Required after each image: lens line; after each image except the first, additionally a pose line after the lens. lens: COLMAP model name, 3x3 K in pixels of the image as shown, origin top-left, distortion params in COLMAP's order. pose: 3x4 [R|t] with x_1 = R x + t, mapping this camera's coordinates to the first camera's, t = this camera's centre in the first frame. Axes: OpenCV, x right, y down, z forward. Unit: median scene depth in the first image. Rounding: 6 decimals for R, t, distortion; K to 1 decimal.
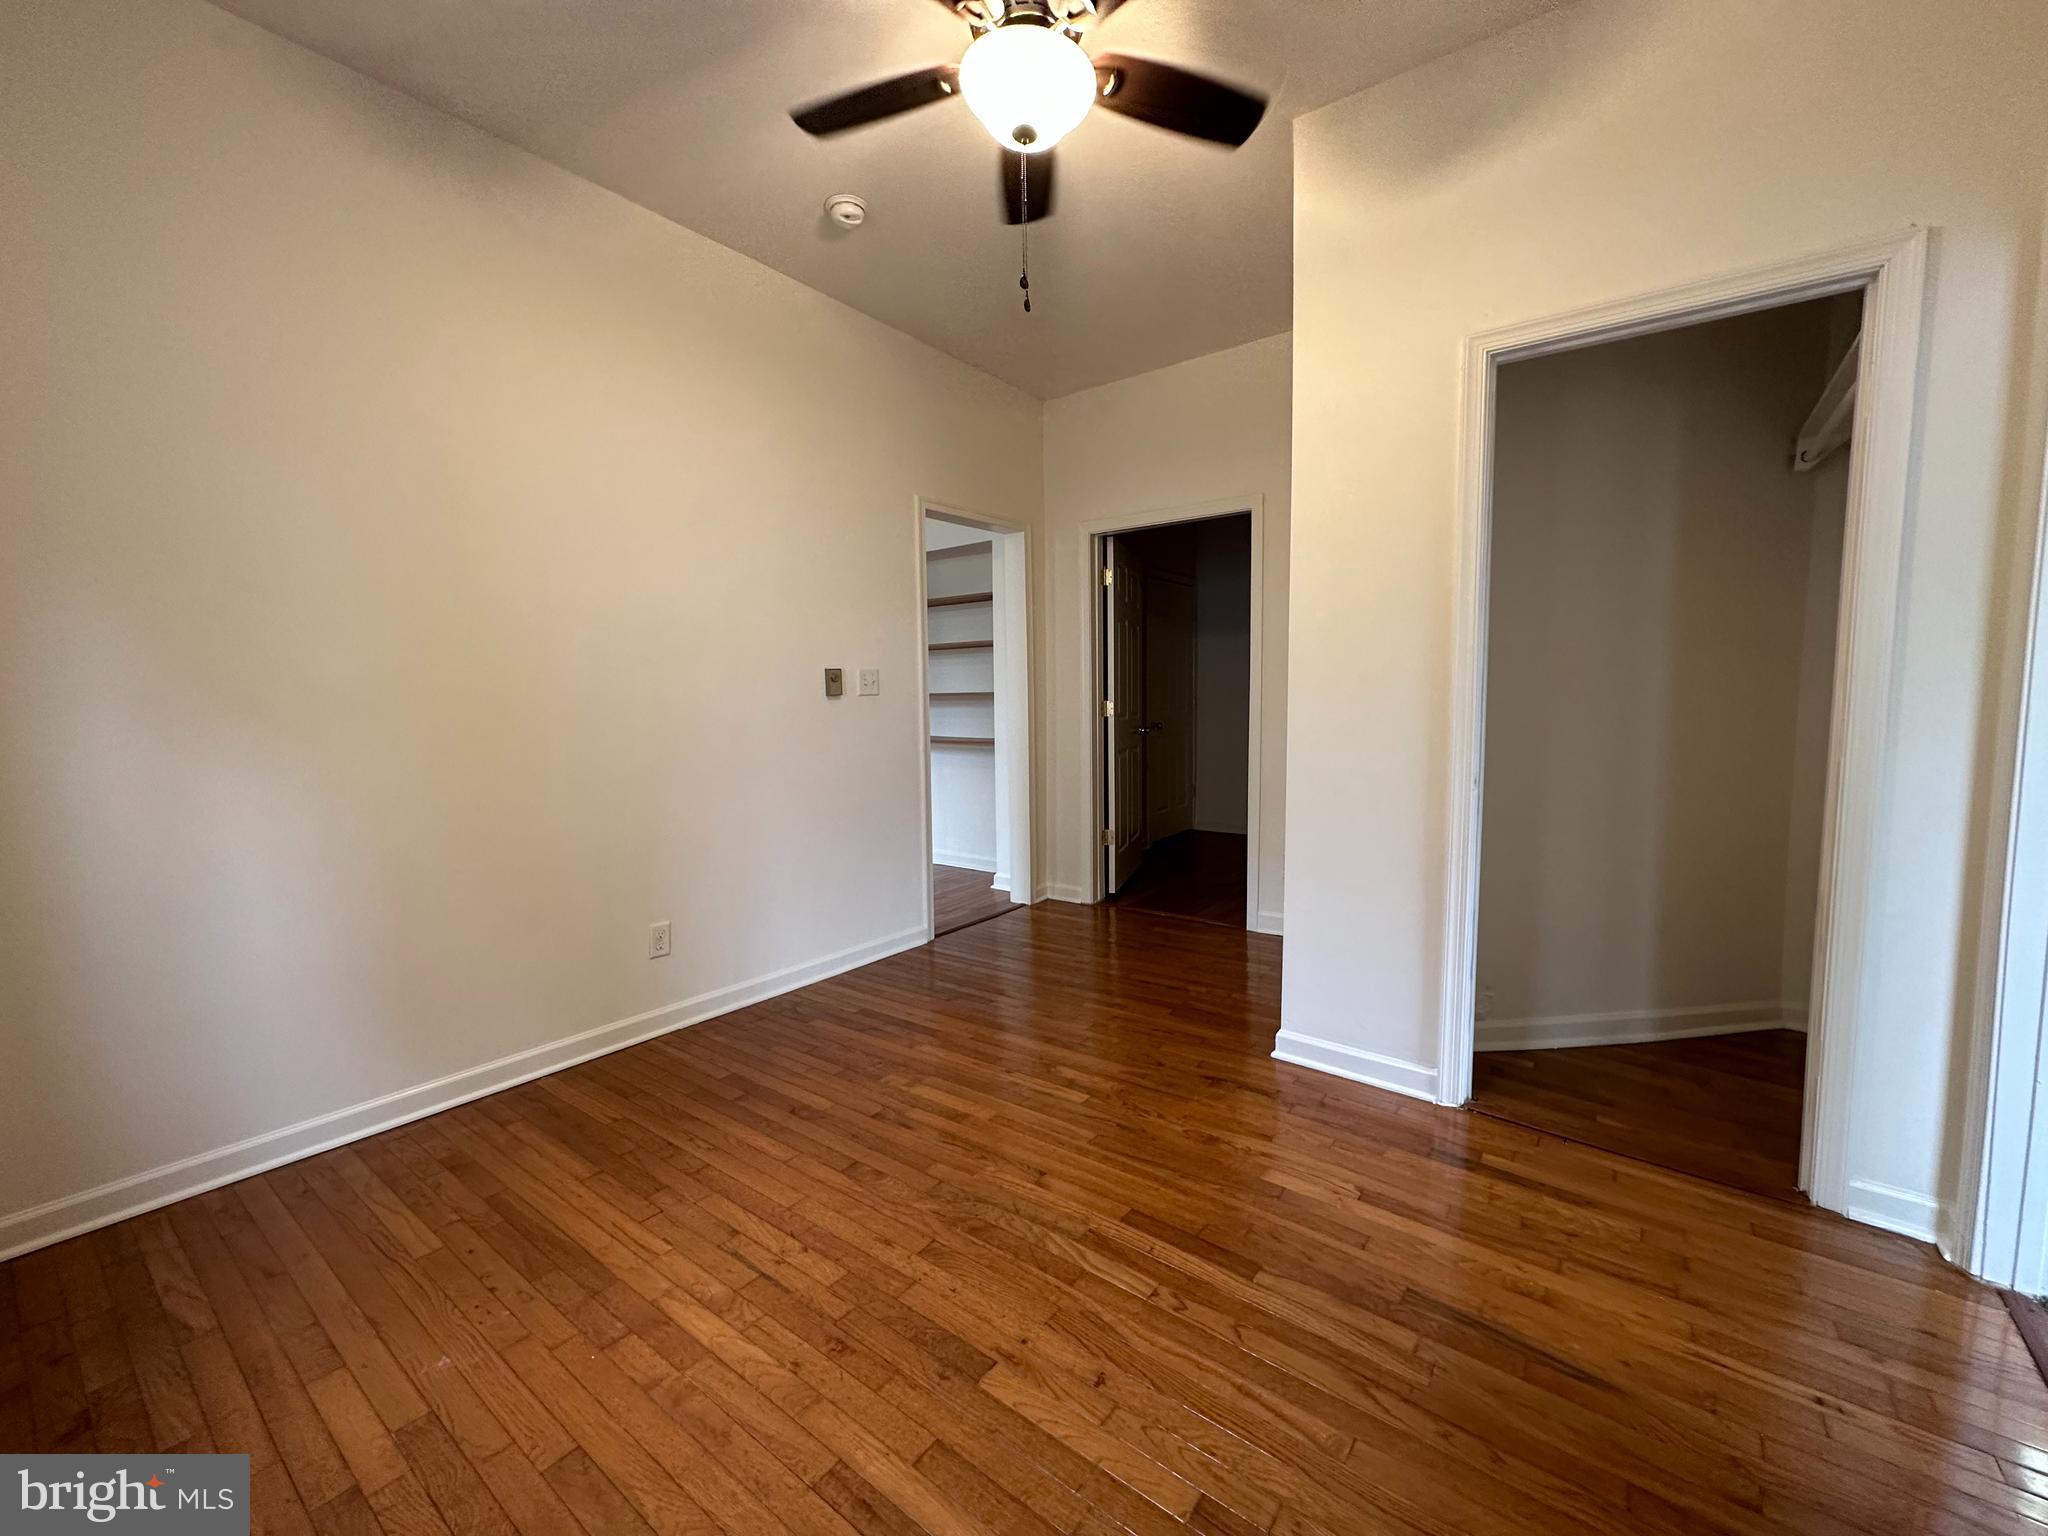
lens RADIAL K [[814.5, 0, 1022.9], [0, 814.5, 766.4], [0, 0, 1]] dist [-0.000727, 0.000145]
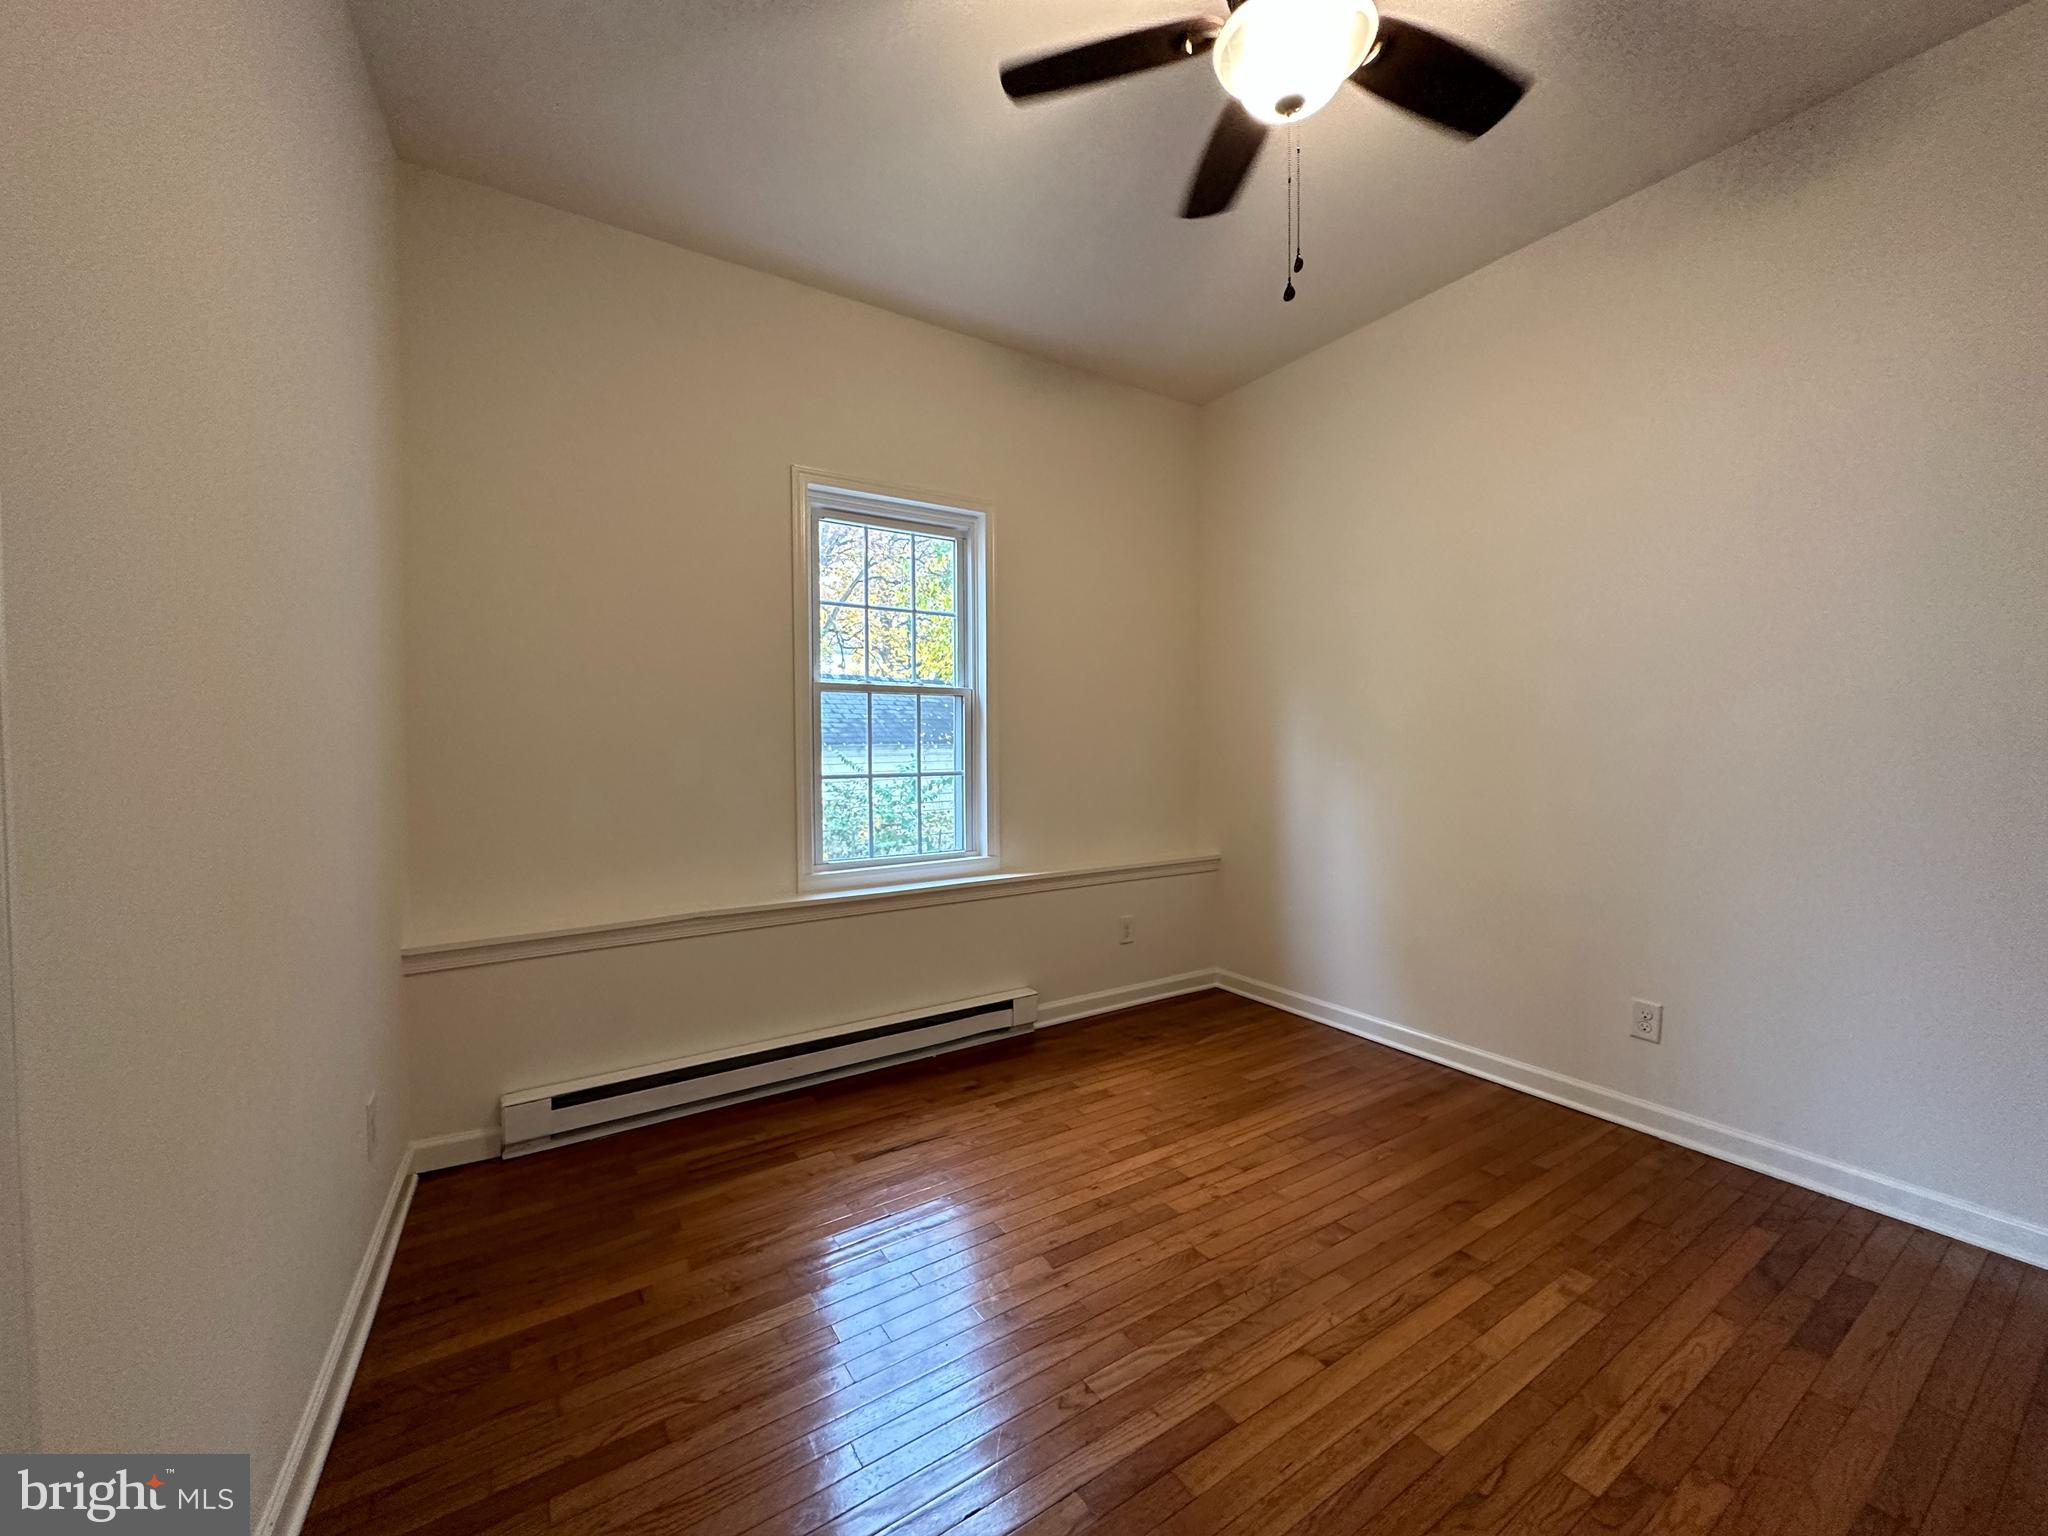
lens RADIAL K [[814.5, 0, 1022.9], [0, 814.5, 766.4], [0, 0, 1]] dist [-0.000727, 0.000145]
pose [[-0.333808, 0.039318, -0.941821, 0.801088], [-0.072597, 0.995090, 0.067272, -0.088260], [0.939841, 0.090830, -0.329315, 0.910626]]
